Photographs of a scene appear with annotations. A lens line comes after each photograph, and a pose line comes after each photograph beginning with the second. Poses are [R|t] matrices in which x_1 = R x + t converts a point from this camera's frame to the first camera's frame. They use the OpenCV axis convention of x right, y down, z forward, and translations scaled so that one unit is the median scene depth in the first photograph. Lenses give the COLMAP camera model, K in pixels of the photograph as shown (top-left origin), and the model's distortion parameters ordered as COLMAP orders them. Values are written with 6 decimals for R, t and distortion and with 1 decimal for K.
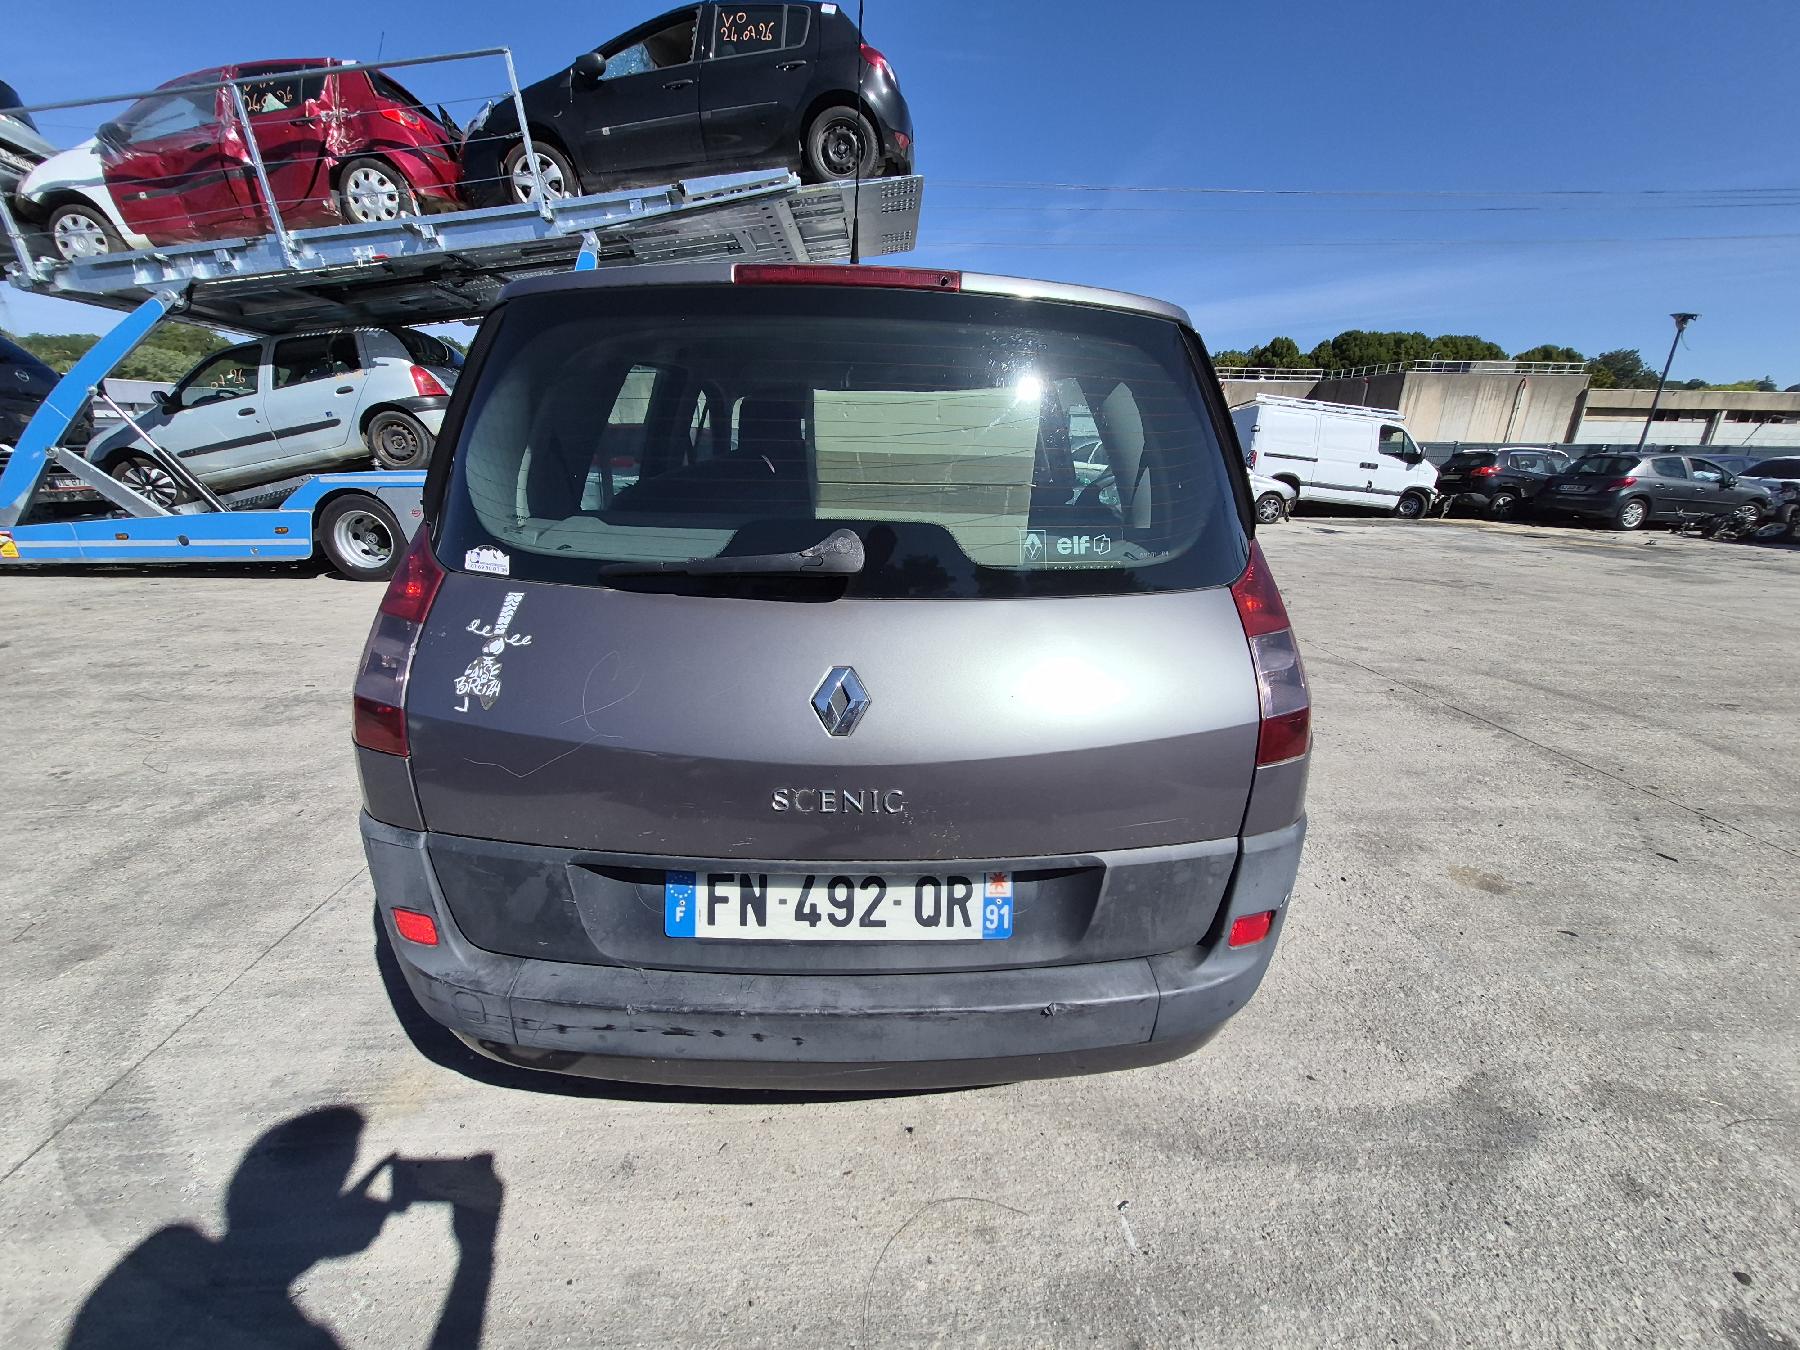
lens RADIAL K [[711.2, 0, 892.5], [0, 711.2, 687.6], [0, 0, 1]] dist [0.004194, -0.002615]
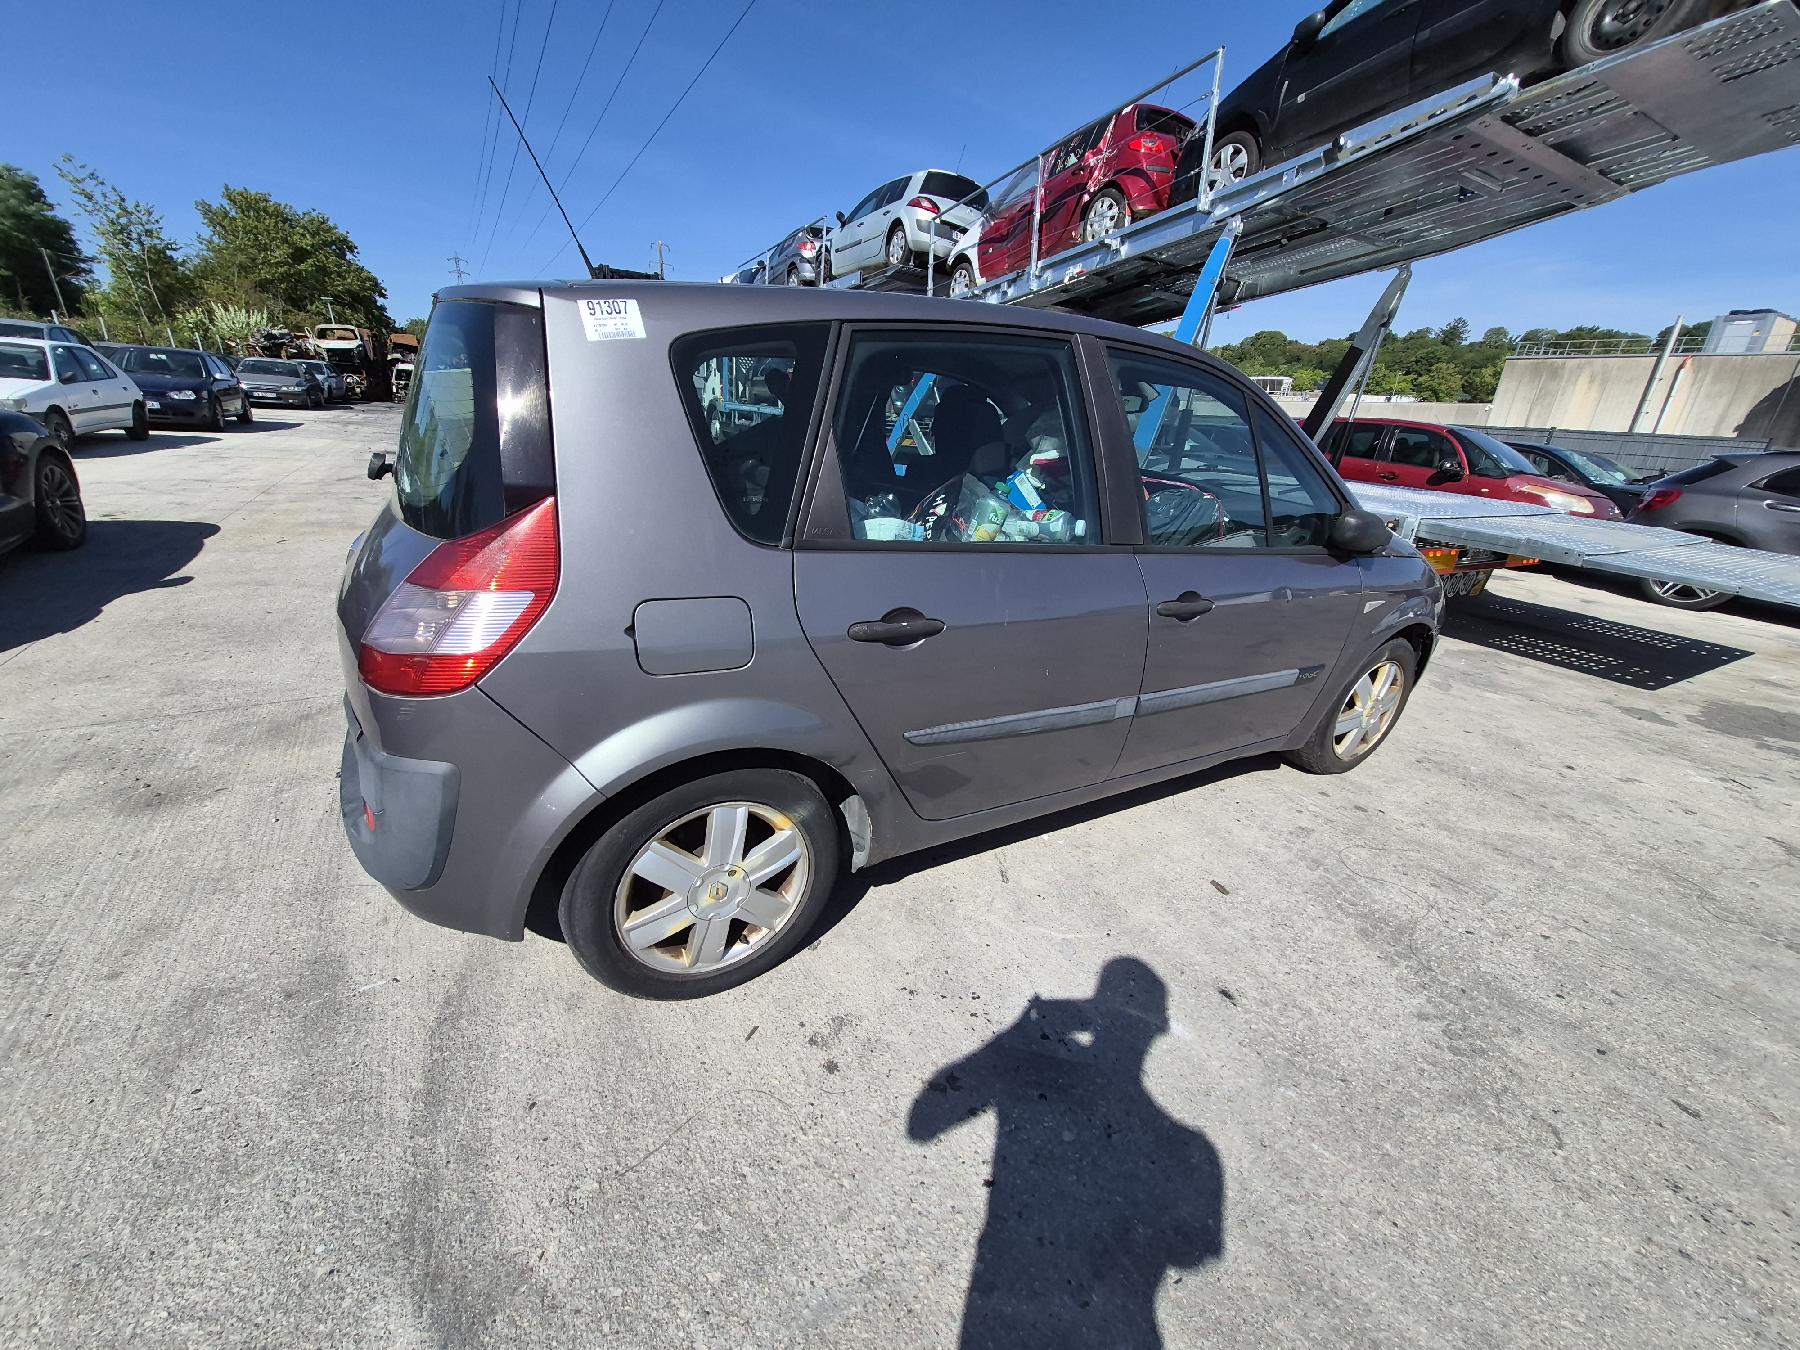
lens RADIAL K [[711.2, 0, 888.3], [0, 711.2, 683.2], [0, 0, 1]] dist [0.004194, -0.002615]
pose [[0.459652, 0.339558, -0.820622, 0.371866], [-0.337532, 0.921477, 0.192230, -0.080546], [0.821458, 0.188627, 0.538170, 0.209582]]
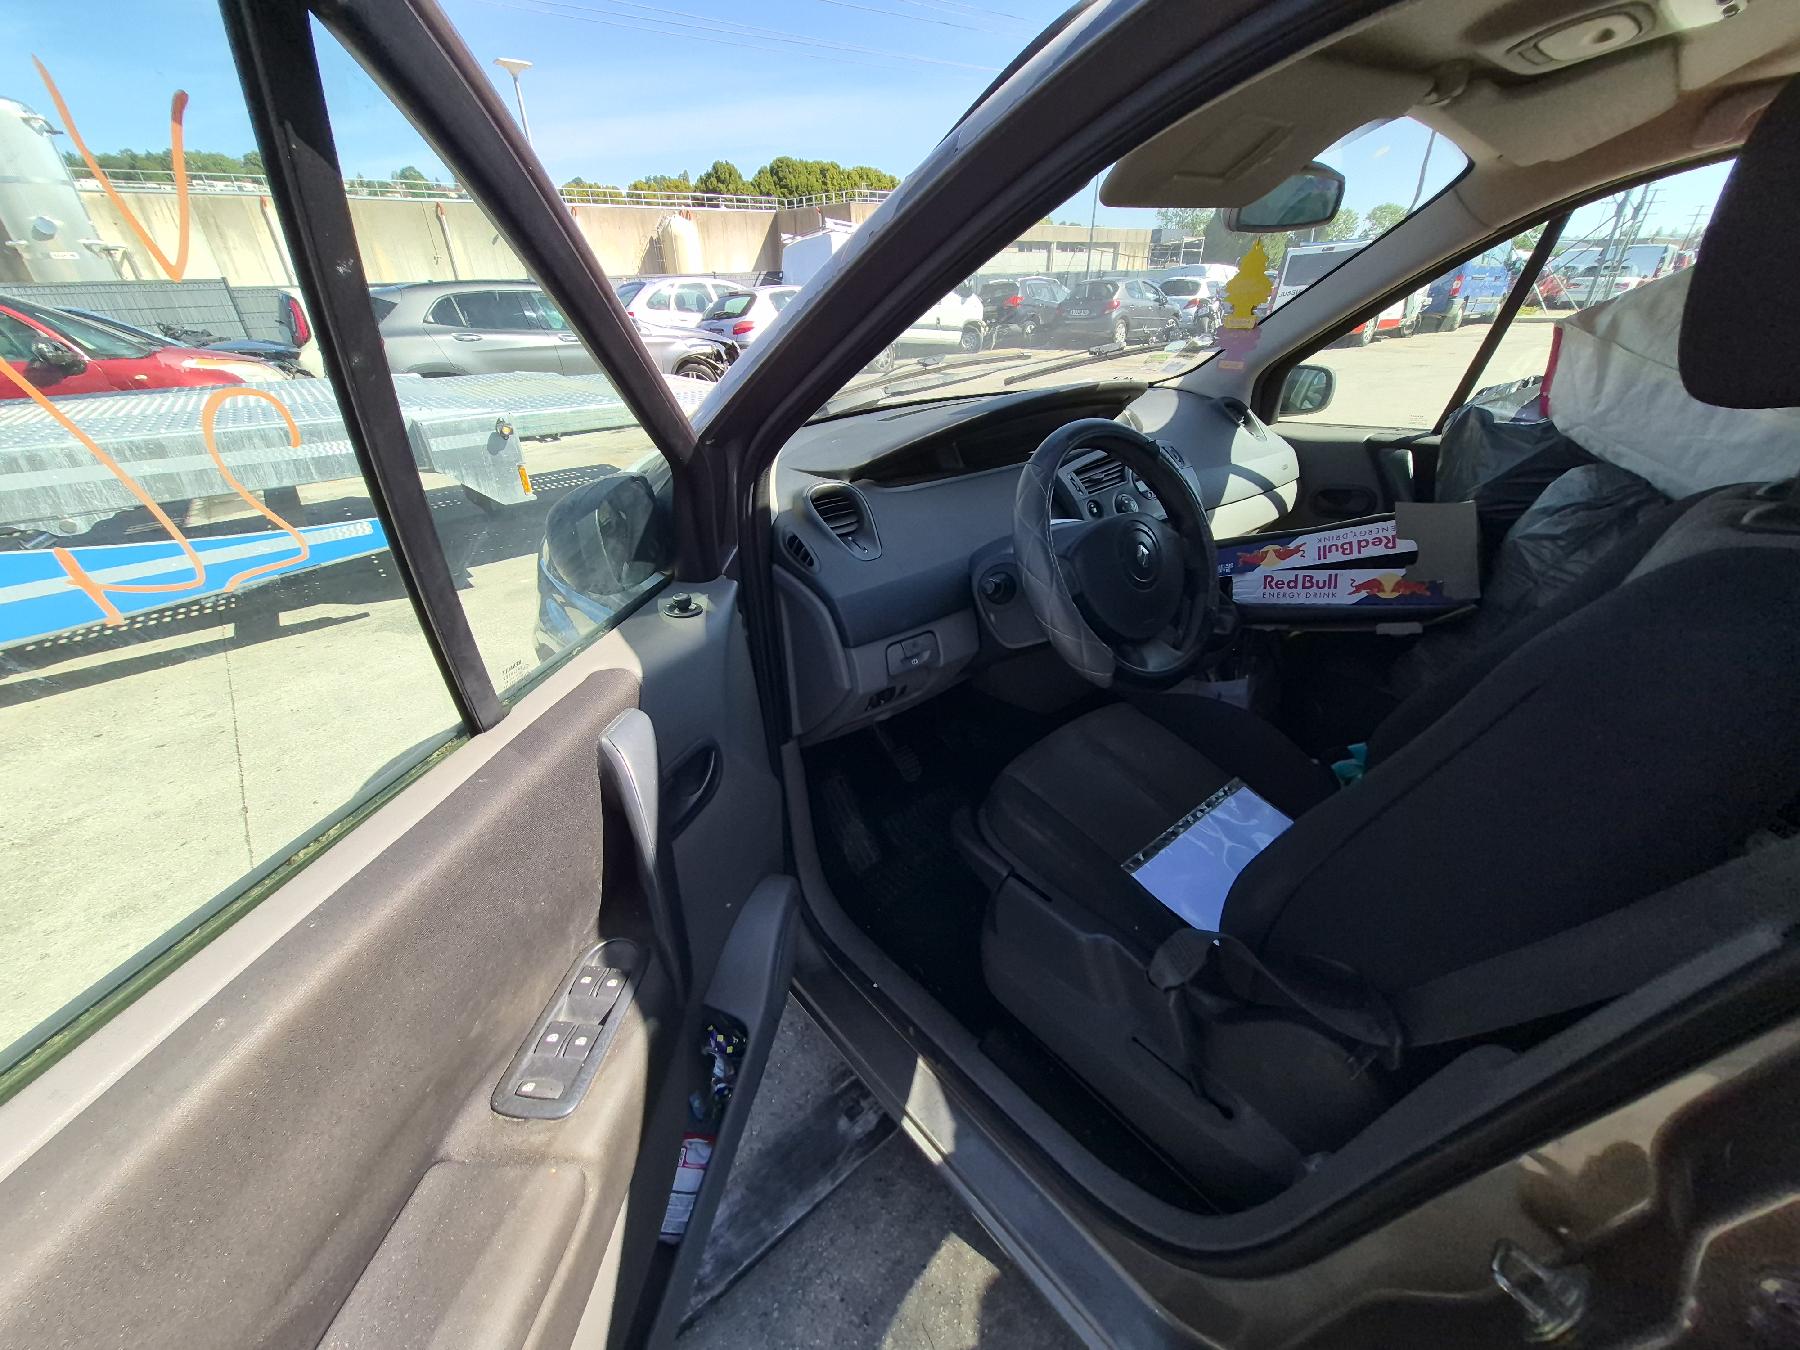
lens RADIAL K [[711.2, 0, 873.4], [0, 711.2, 683.9], [0, 0, 1]] dist [0.004194, -0.002615]
pose [[0.781012, -0.334338, 0.527483, -0.234848], [0.236138, 0.940018, 0.246182, -0.178054], [-0.578151, -0.067712, 0.813115, 0.499881]]
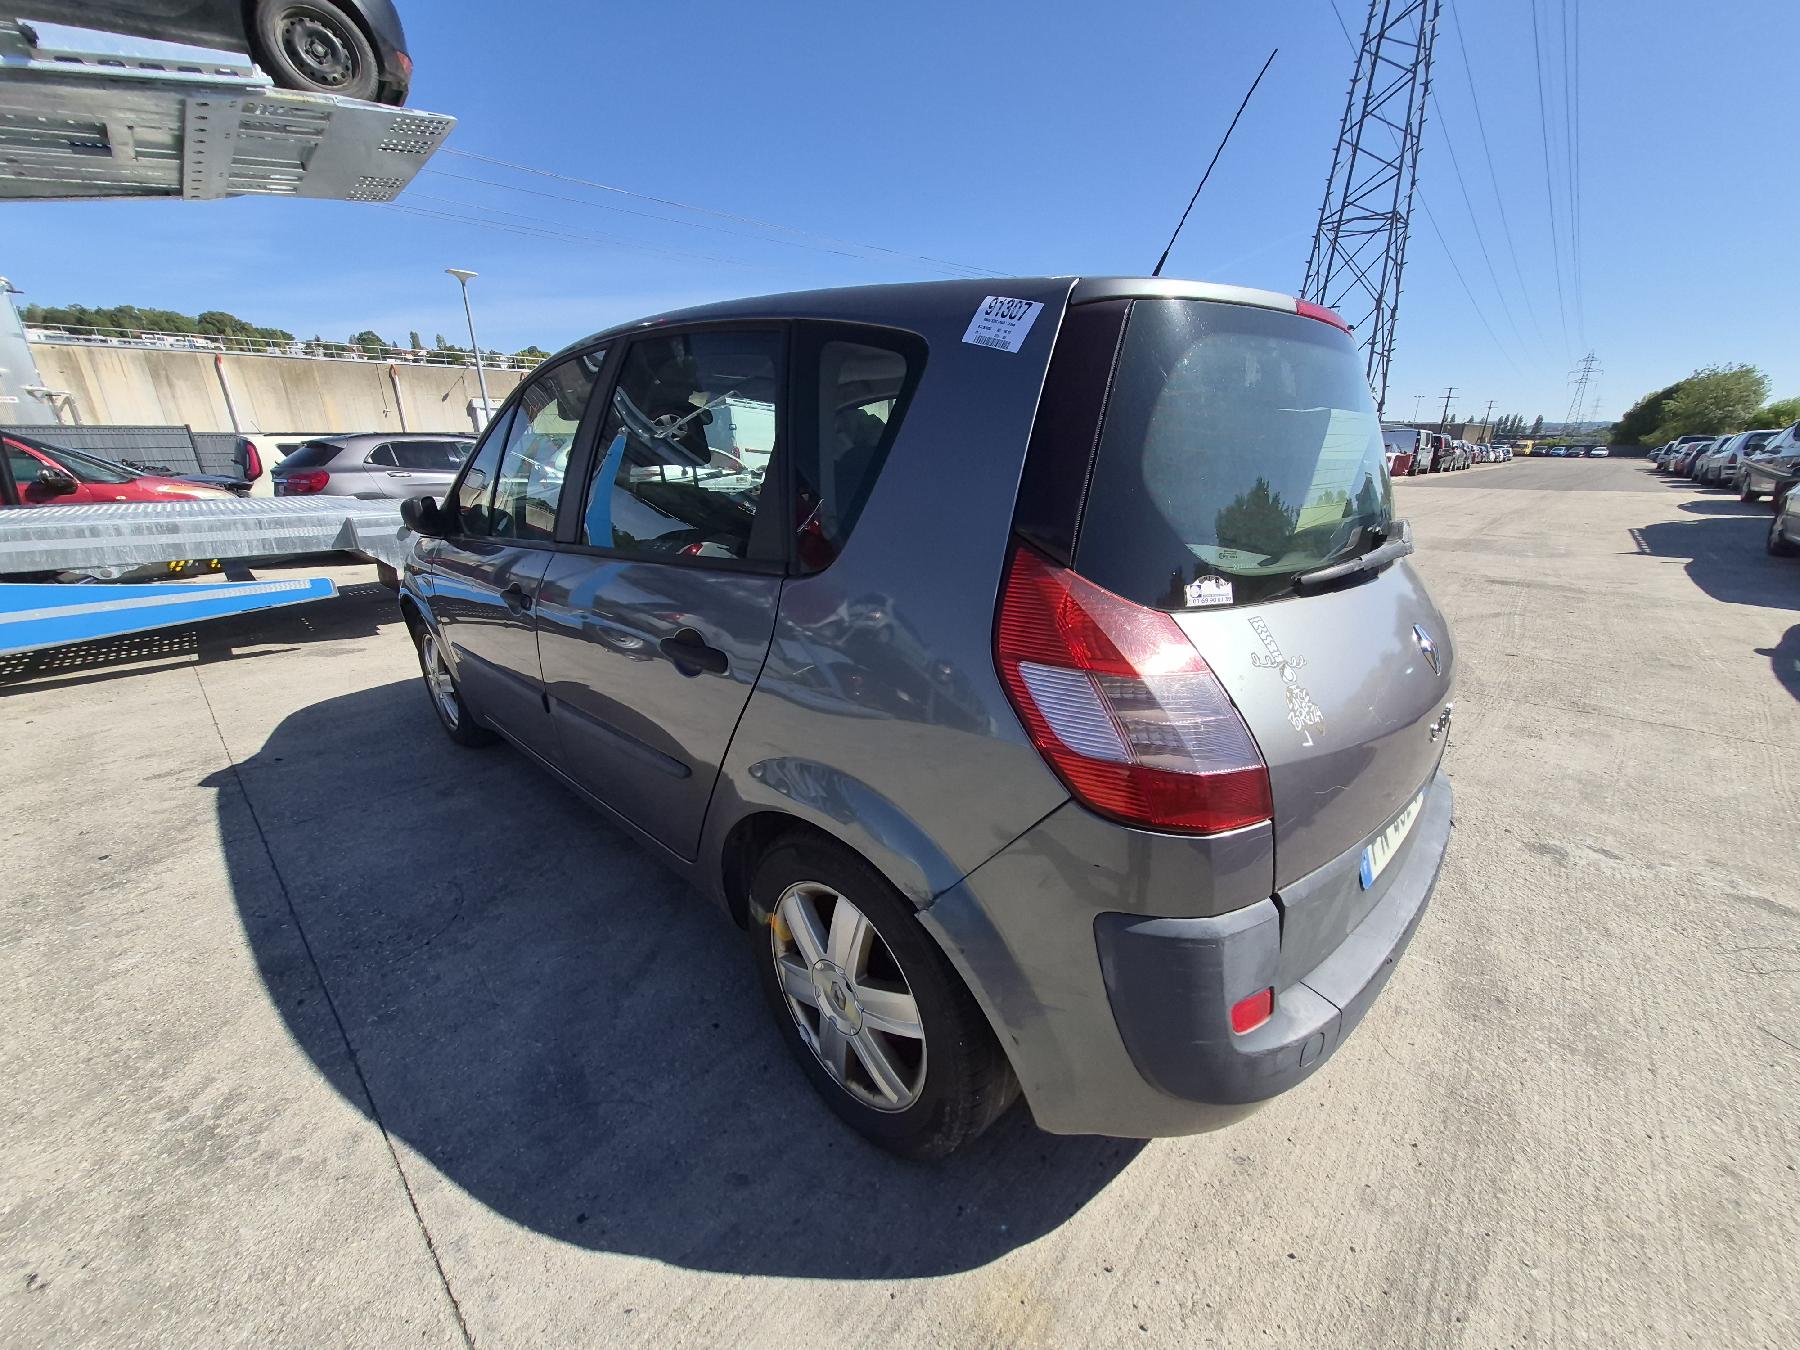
lens RADIAL K [[711.2, 0, 891.7], [0, 711.2, 685.0], [0, 0, 1]] dist [0.004194, -0.002615]
pose [[0.715778, -0.239021, 0.656149, -0.294708], [0.237954, 0.966850, 0.092624, -0.048570], [-0.656536, 0.089835, 0.748926, 0.119269]]
